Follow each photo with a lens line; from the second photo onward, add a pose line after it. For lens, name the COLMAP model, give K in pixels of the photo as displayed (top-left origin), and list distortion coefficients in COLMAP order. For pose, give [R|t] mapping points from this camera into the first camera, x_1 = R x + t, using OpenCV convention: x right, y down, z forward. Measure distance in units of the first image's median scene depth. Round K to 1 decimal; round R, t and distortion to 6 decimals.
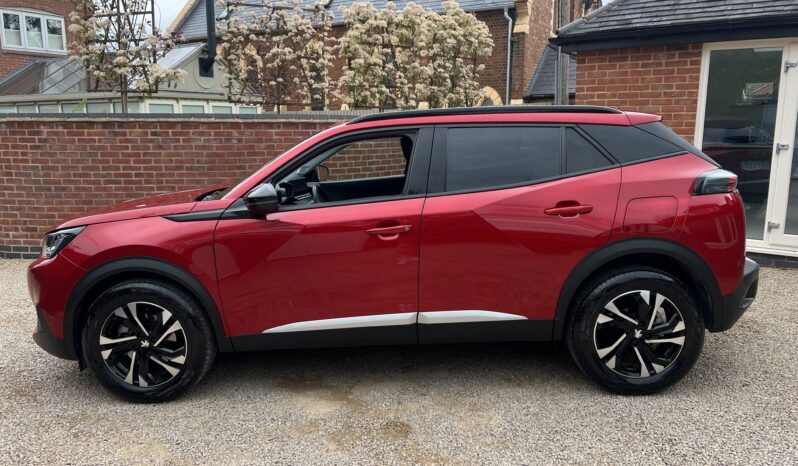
lens RADIAL K [[599.2, 0, 399.0], [0, 599.2, 233.0], [0, 0, 1]] dist [0.103070, -0.115112]
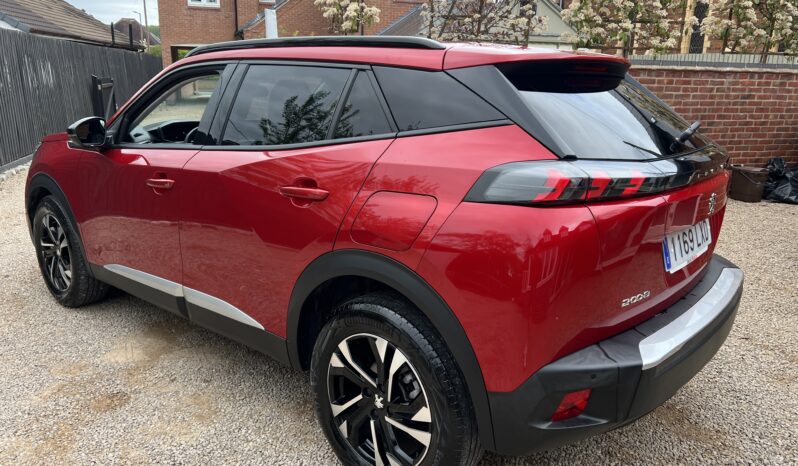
lens RADIAL K [[599.2, 0, 399.0], [0, 599.2, 233.0], [0, 0, 1]] dist [0.103070, -0.115112]
pose [[0.756293, 0.191874, -0.625464, 0.775185], [-0.141103, 0.981365, 0.130436, -0.093730], [0.638835, -0.010393, 0.769274, 0.532524]]
